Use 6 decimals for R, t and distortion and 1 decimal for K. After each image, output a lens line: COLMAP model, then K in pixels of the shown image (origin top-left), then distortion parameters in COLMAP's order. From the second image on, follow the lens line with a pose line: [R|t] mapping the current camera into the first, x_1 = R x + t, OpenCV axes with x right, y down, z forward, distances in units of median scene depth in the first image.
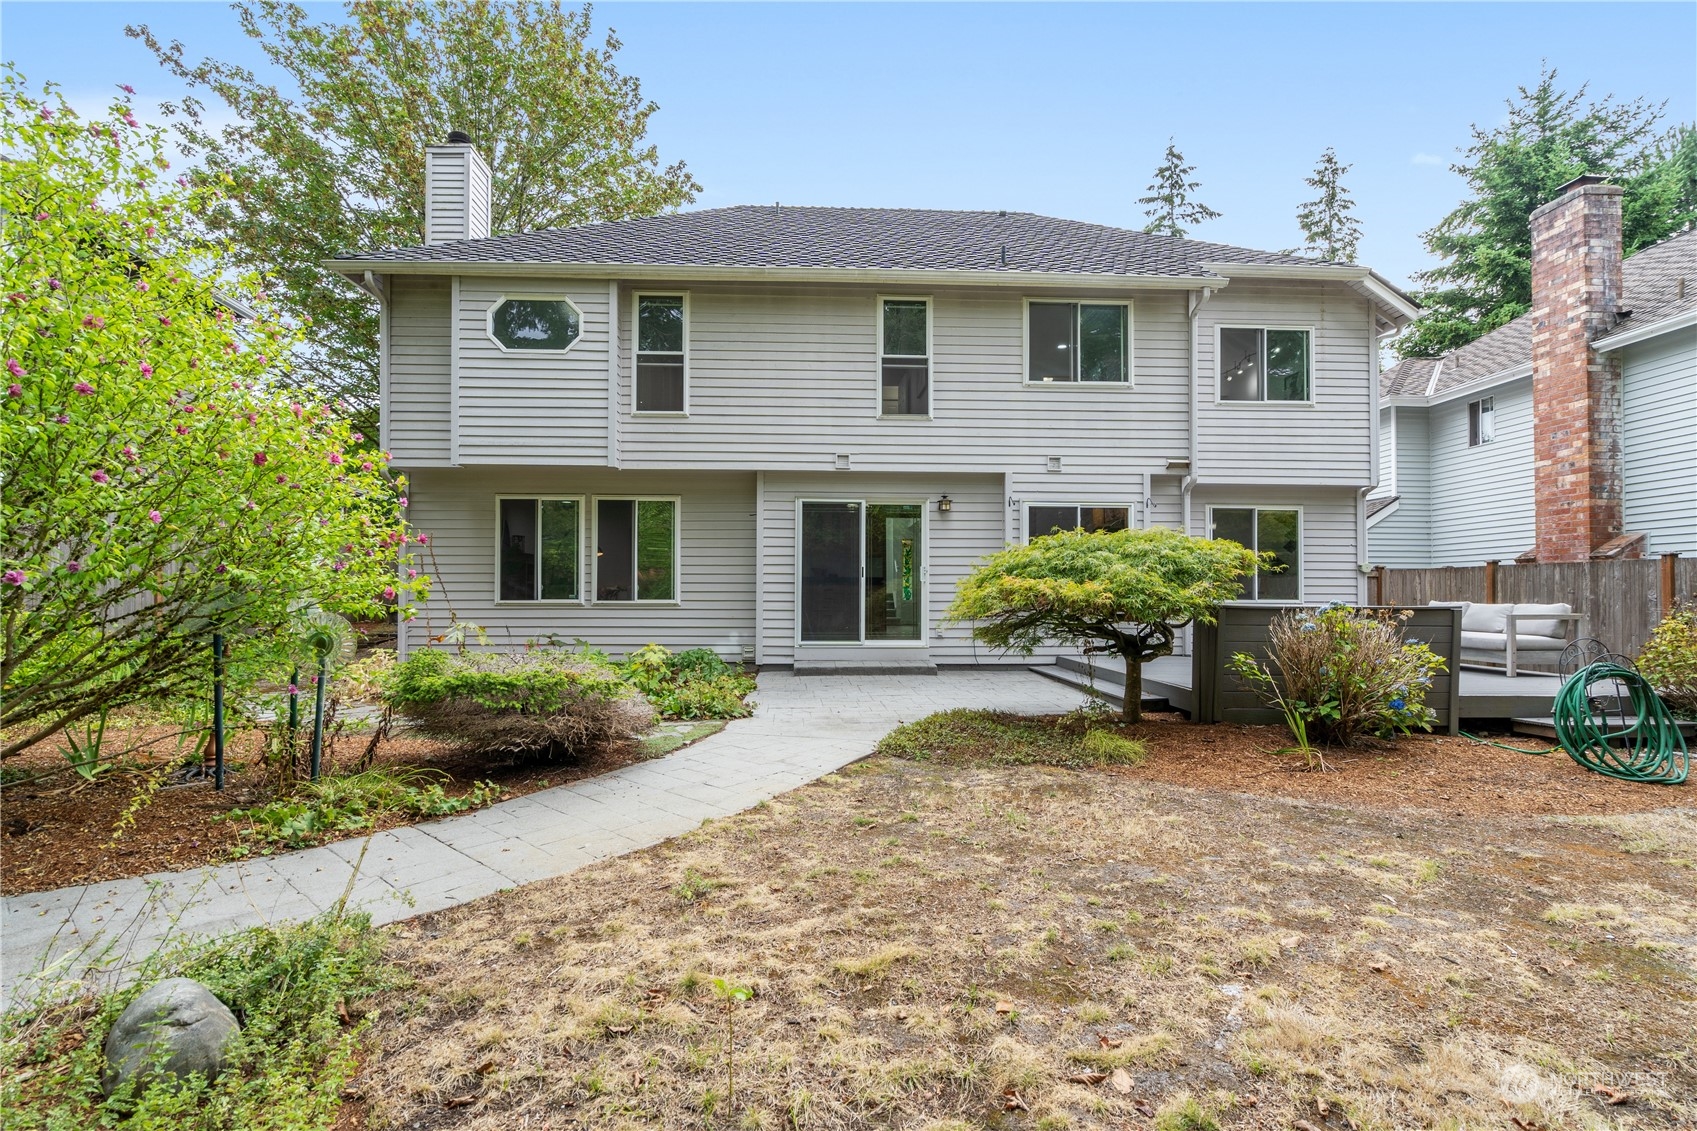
lens RADIAL K [[804.8, 0, 859.8], [0, 804.8, 594.2], [0, 0, 1]] dist [-0.007711, 0.003506]
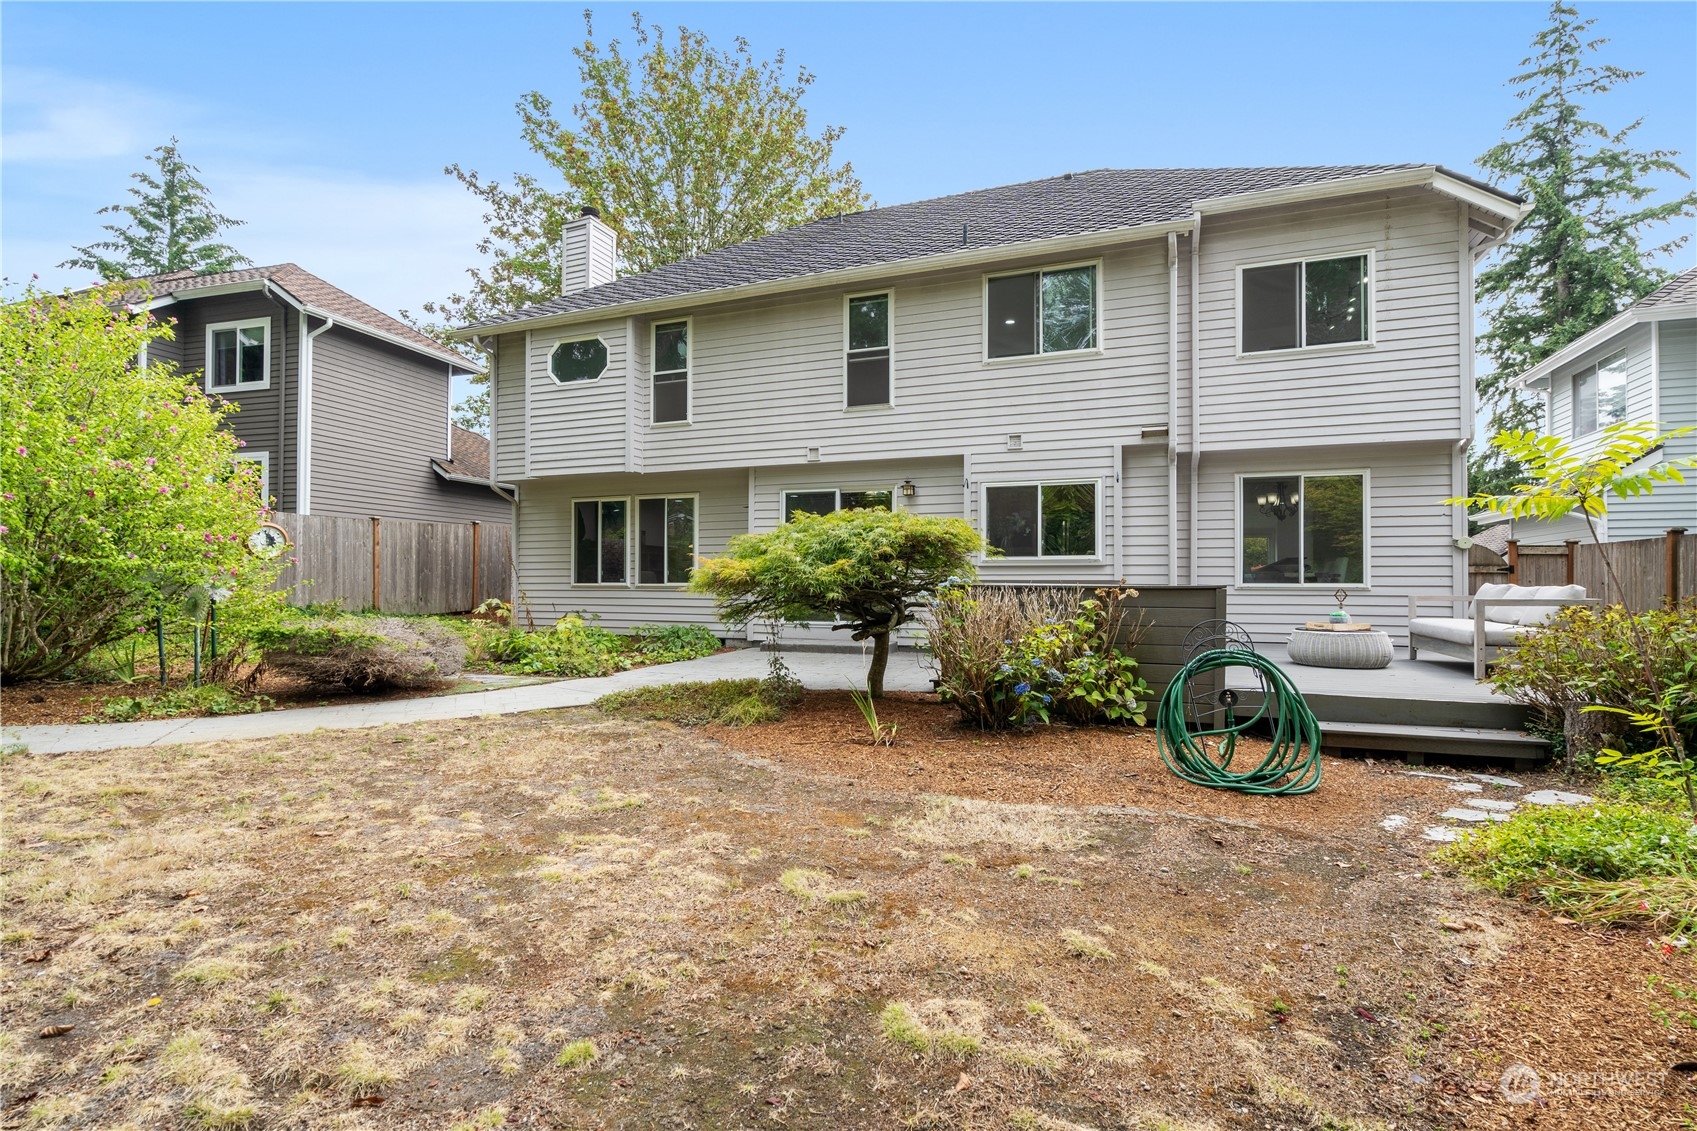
lens RADIAL K [[804.8, 0, 806.8], [0, 804.8, 579.8], [0, 0, 1]] dist [-0.007711, 0.003506]
pose [[0.908825, -0.001658, -0.417175, 0.416445], [-0.000062, 0.999992, -0.004109, 0.007400], [0.417178, 0.003760, 0.908817, 0.019434]]
